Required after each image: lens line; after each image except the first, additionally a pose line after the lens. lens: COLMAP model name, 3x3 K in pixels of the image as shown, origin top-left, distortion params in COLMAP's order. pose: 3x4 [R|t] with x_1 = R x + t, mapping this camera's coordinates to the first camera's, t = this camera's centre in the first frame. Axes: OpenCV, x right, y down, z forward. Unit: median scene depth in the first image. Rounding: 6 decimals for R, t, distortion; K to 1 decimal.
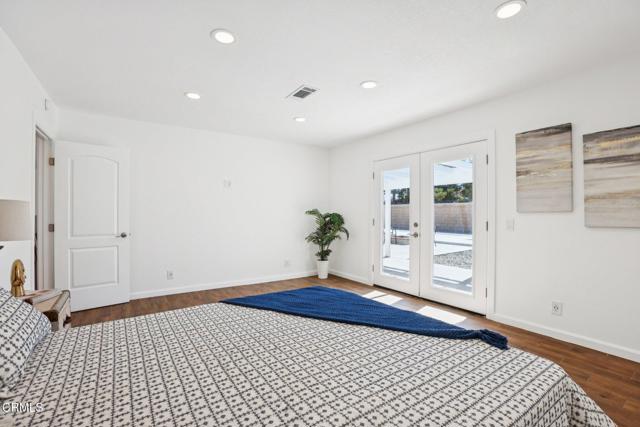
lens RADIAL K [[291.9, 0, 318.1], [0, 291.9, 214.5], [0, 0, 1]] dist [-0.048143, 0.015084]
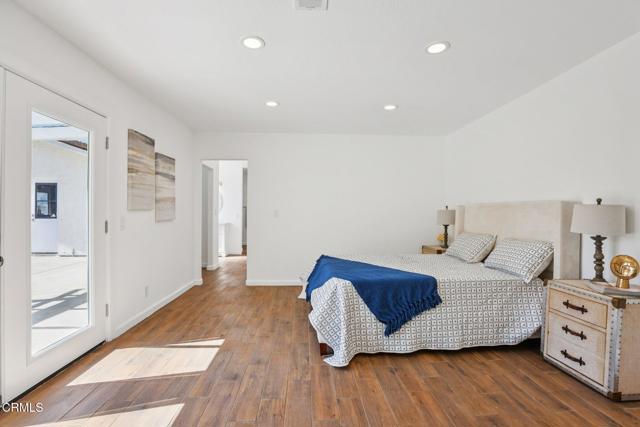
lens RADIAL K [[291.9, 0, 321.6], [0, 291.9, 213.5], [0, 0, 1]] dist [-0.048143, 0.015084]
pose [[-0.864917, -0.006379, 0.501875, -0.251818], [-0.004430, 0.999977, 0.005076, -0.003027], [-0.501896, 0.002167, -0.864925, 1.075315]]
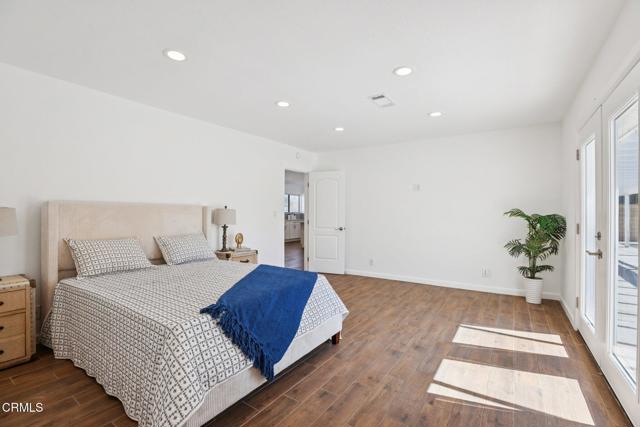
lens RADIAL K [[291.9, 0, 318.6], [0, 291.9, 212.3], [0, 0, 1]] dist [-0.048143, 0.015084]
pose [[0.381992, -0.005363, -0.924150, 0.617474], [-0.006449, 0.999943, -0.008468, -0.000389], [0.924143, 0.009194, 0.381936, 0.286931]]
